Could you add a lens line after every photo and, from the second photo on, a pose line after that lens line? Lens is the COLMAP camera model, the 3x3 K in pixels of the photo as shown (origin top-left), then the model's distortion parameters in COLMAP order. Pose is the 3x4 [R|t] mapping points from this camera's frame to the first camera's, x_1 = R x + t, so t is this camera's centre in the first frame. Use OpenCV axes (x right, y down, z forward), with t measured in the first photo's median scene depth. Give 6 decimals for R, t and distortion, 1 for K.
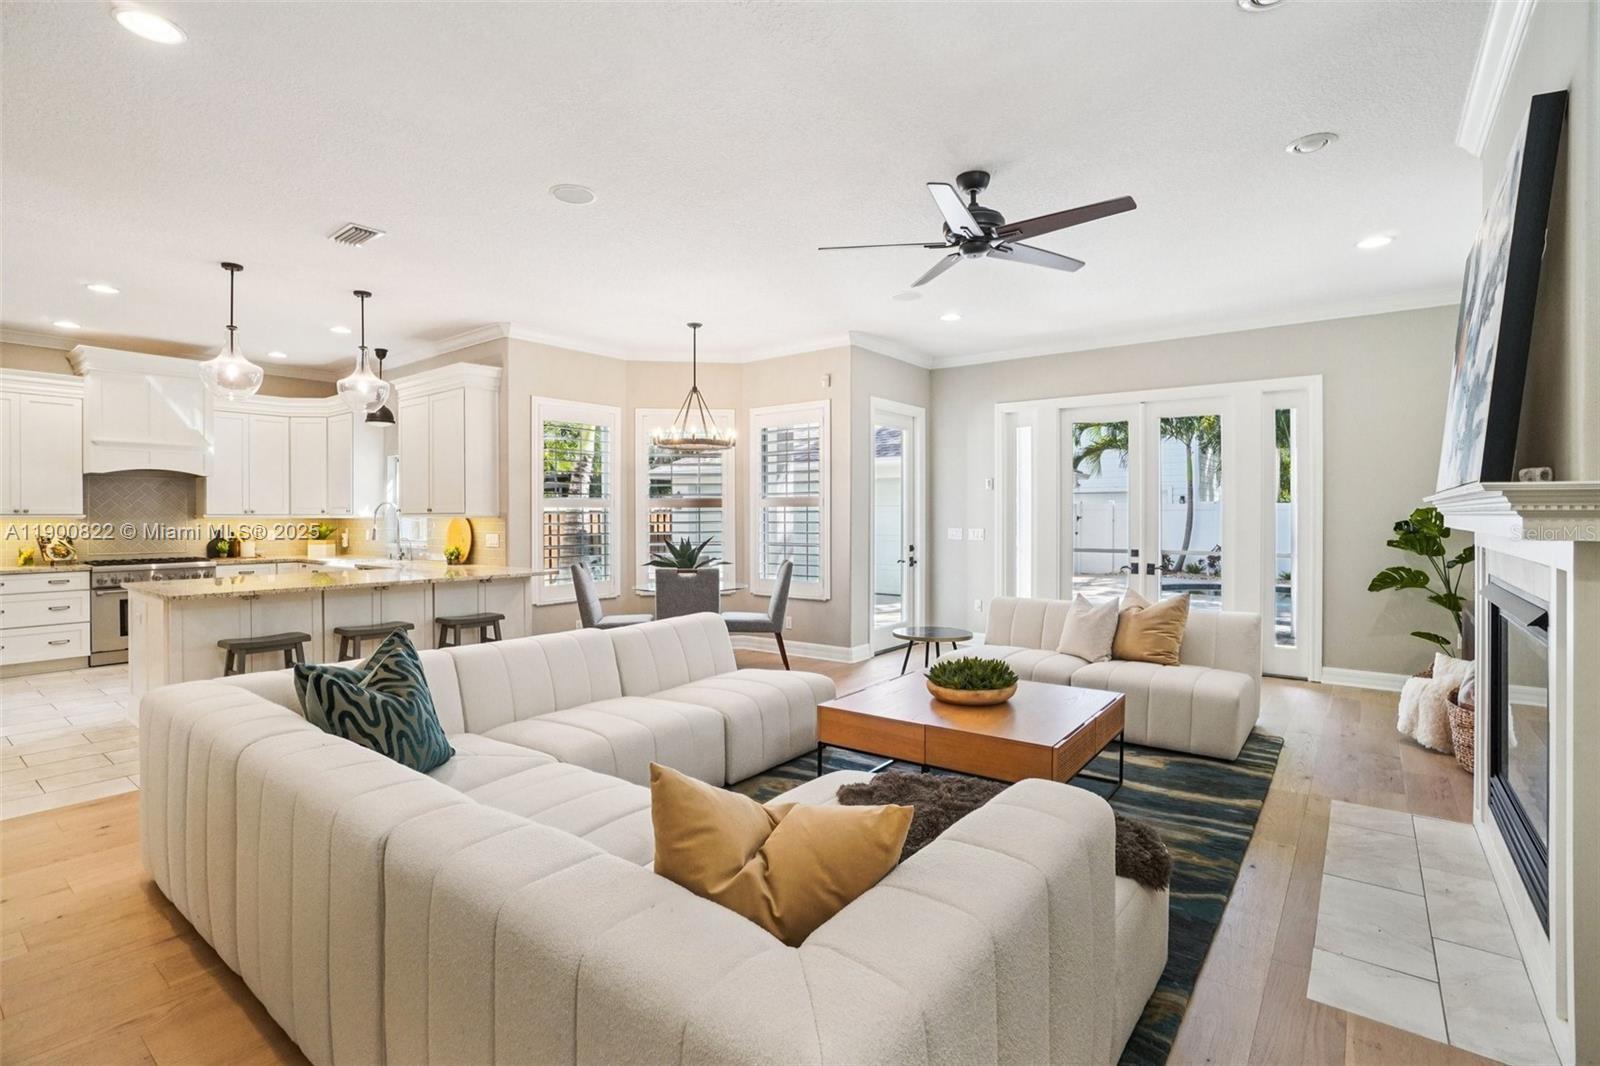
lens RADIAL K [[747.4, 0, 794.5], [0, 747.4, 525.0], [0, 0, 1]] dist [-0.035274, 0.000301]
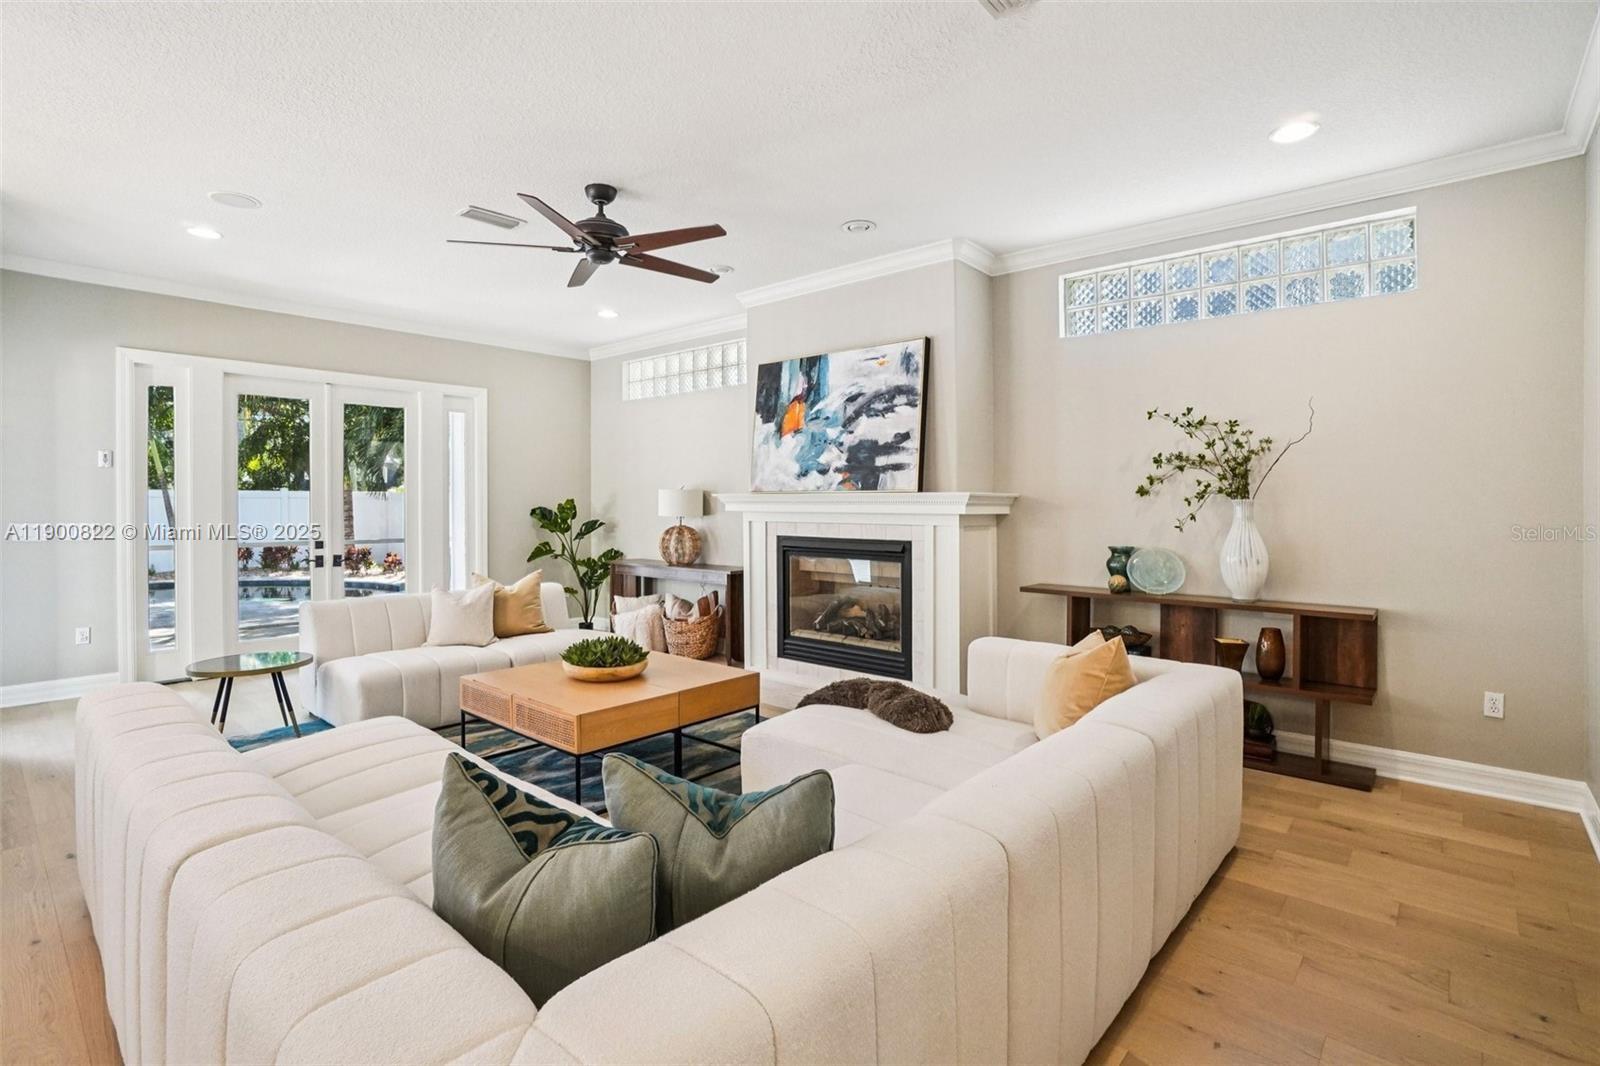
lens RADIAL K [[768.1, 0, 803.0], [0, 768.1, 504.8], [0, 0, 1]] dist [-0.056931, 0.020472]
pose [[0.064999, -0.001172, 0.997885, -0.479539], [0.012076, 0.999927, 0.000388, -0.005357], [-0.997812, 0.012025, 0.065009, 0.370272]]
